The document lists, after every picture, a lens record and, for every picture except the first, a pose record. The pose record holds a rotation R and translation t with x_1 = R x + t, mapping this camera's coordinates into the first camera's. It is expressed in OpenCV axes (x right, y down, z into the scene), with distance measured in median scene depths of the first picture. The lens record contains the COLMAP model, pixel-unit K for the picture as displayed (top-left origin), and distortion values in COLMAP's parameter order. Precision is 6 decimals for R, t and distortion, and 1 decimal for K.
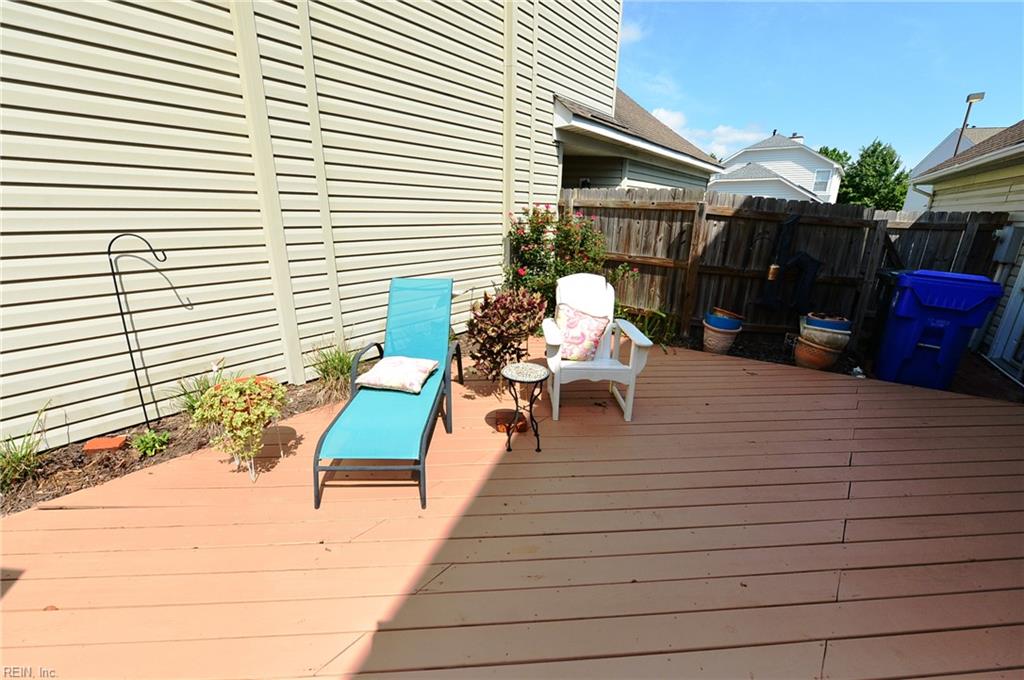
lens RADIAL K [[404.0, 0, 514.0], [0, 404.0, 338.5], [0, 0, 1]] dist [-0.009863, -0.000034]
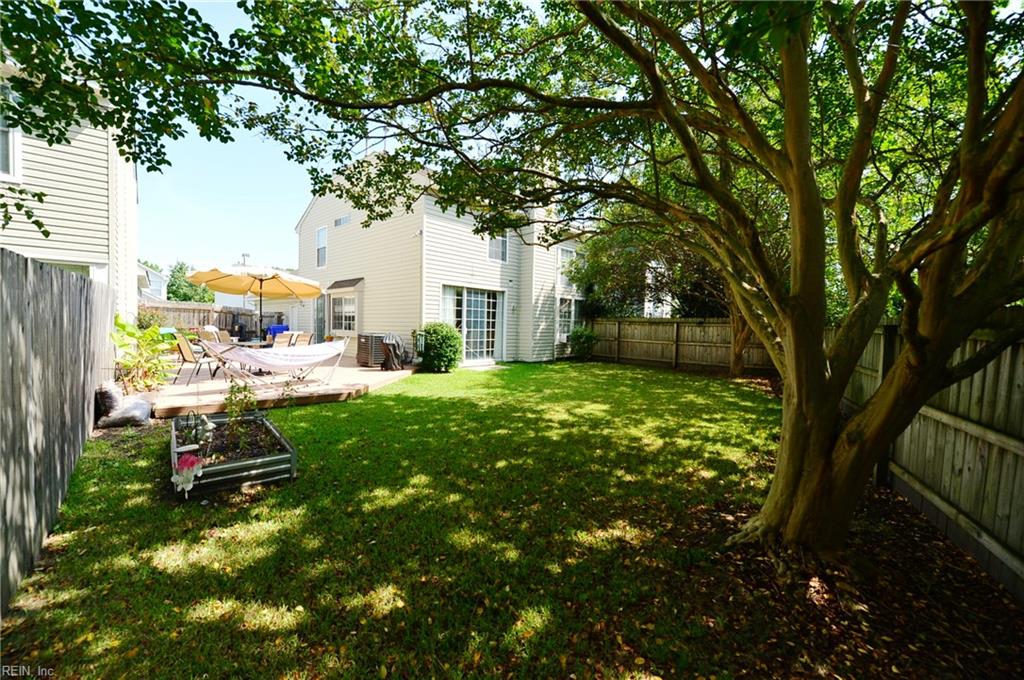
lens RADIAL K [[404.0, 0, 514.0], [0, 404.0, 338.5], [0, 0, 1]] dist [-0.009863, -0.000034]
pose [[0.147778, -0.041507, 0.988149, -1.877954], [0.276985, 0.960874, -0.001062, 0.451217], [-0.949442, 0.273860, 0.153493, -1.352363]]
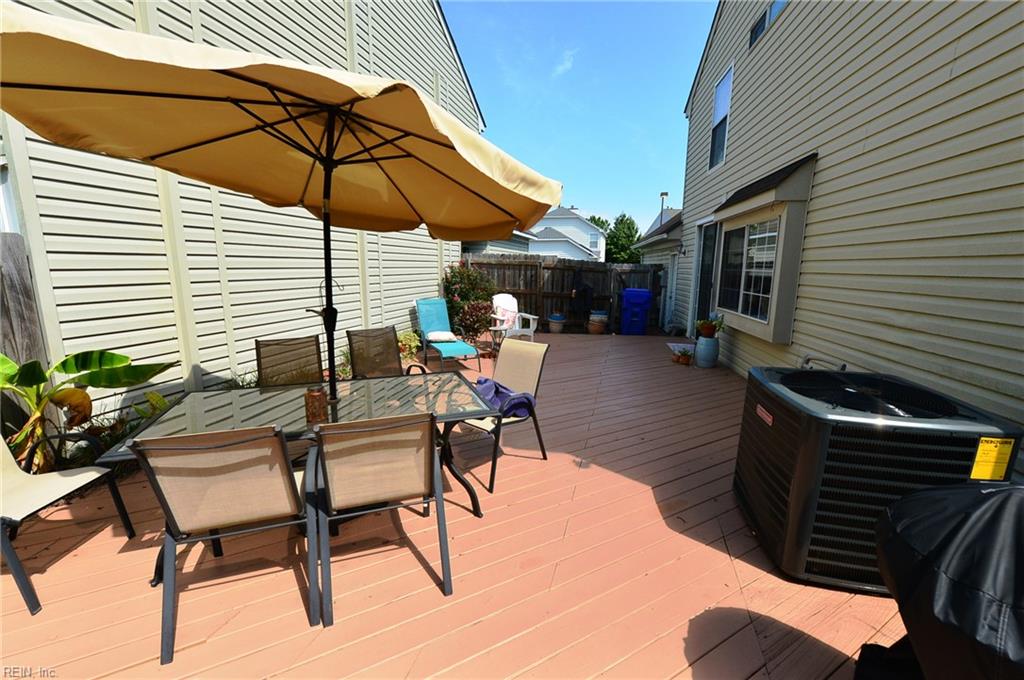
lens RADIAL K [[404.0, 0, 514.0], [0, 404.0, 338.5], [0, 0, 1]] dist [-0.009863, -0.000034]
pose [[0.910341, -0.080796, 0.405896, -0.423600], [0.128580, 0.987439, -0.091822, 0.180100], [-0.393379, 0.135779, 0.909295, -0.621377]]
